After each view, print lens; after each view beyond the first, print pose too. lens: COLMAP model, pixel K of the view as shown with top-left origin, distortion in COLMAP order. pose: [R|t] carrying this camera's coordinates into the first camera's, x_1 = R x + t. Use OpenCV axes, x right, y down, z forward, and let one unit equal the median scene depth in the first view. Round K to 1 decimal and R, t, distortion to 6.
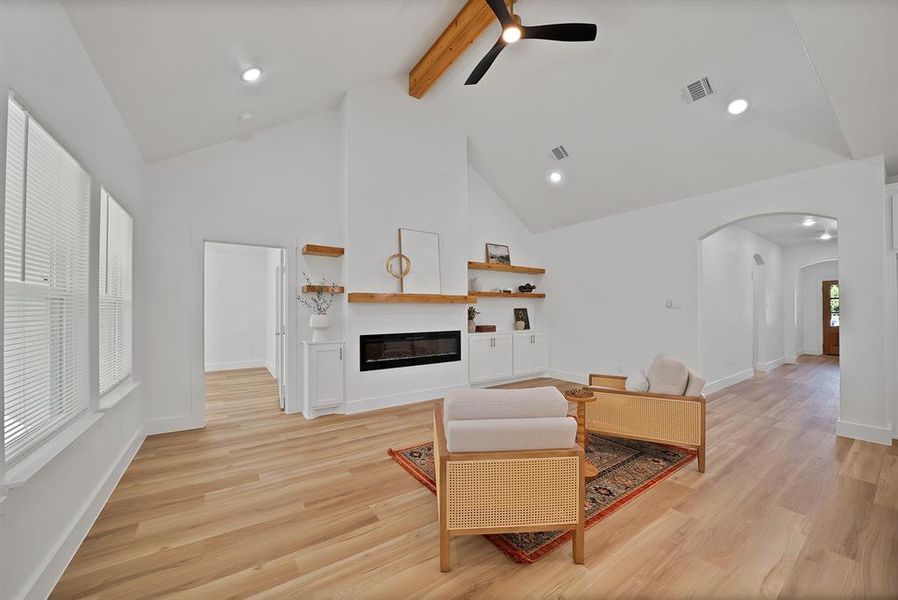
lens RADIAL K [[324.8, 0, 449.9], [0, 324.8, 306.4], [0, 0, 1]] dist [-0.023522, -0.000601]
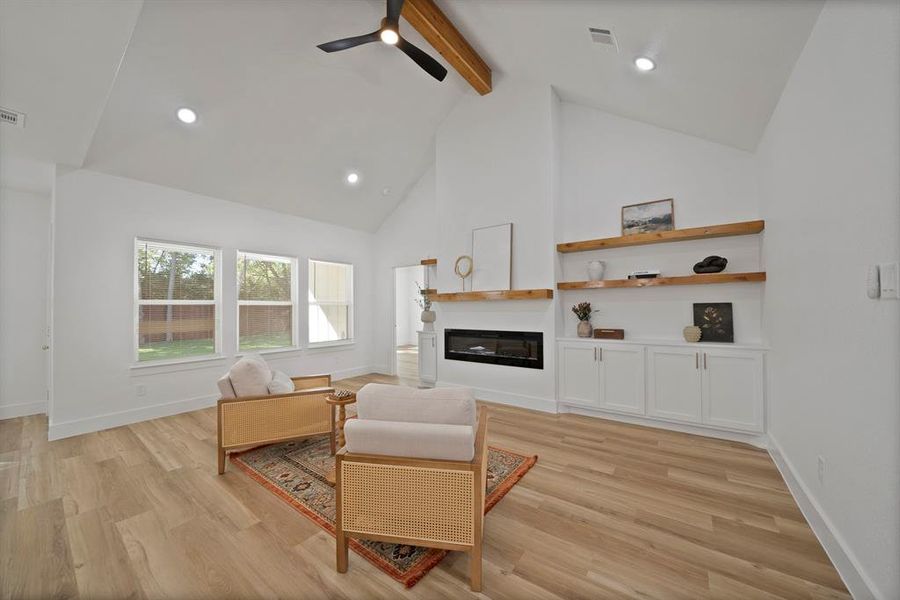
lens RADIAL K [[325.5, 0, 432.9], [0, 325.5, 300.6], [0, 0, 1]] dist [-0.023522, -0.000601]
pose [[0.318143, -0.019596, -0.947840, 0.741226], [0.019635, 0.999708, -0.014078, 0.000567], [0.947839, -0.014132, 0.318435, 0.497295]]
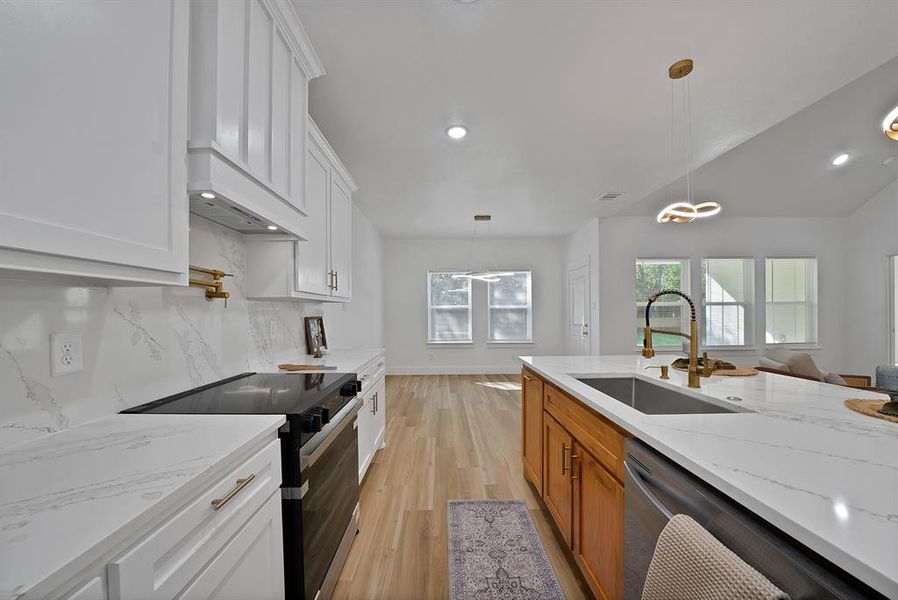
lens RADIAL K [[324.8, 0, 445.7], [0, 324.8, 314.6], [0, 0, 1]] dist [-0.023522, -0.000601]
pose [[-0.555298, 0.014820, -0.831519, 1.047678], [0.022454, 0.999744, 0.002823, -0.006246], [0.831348, -0.017104, -0.555488, 0.128767]]
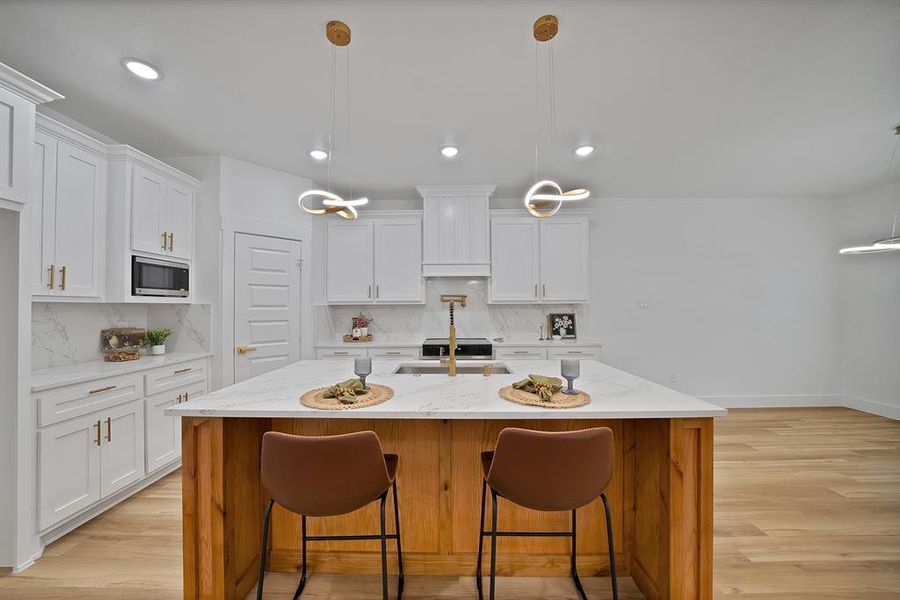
lens RADIAL K [[325.5, 0, 443.9], [0, 325.5, 304.0], [0, 0, 1]] dist [-0.023522, -0.000601]
pose [[-0.816697, 0.014681, 0.576880, 0.435899], [-0.000823, 0.999646, -0.026604, -0.008838], [-0.577066, -0.022202, -0.816395, 0.496060]]
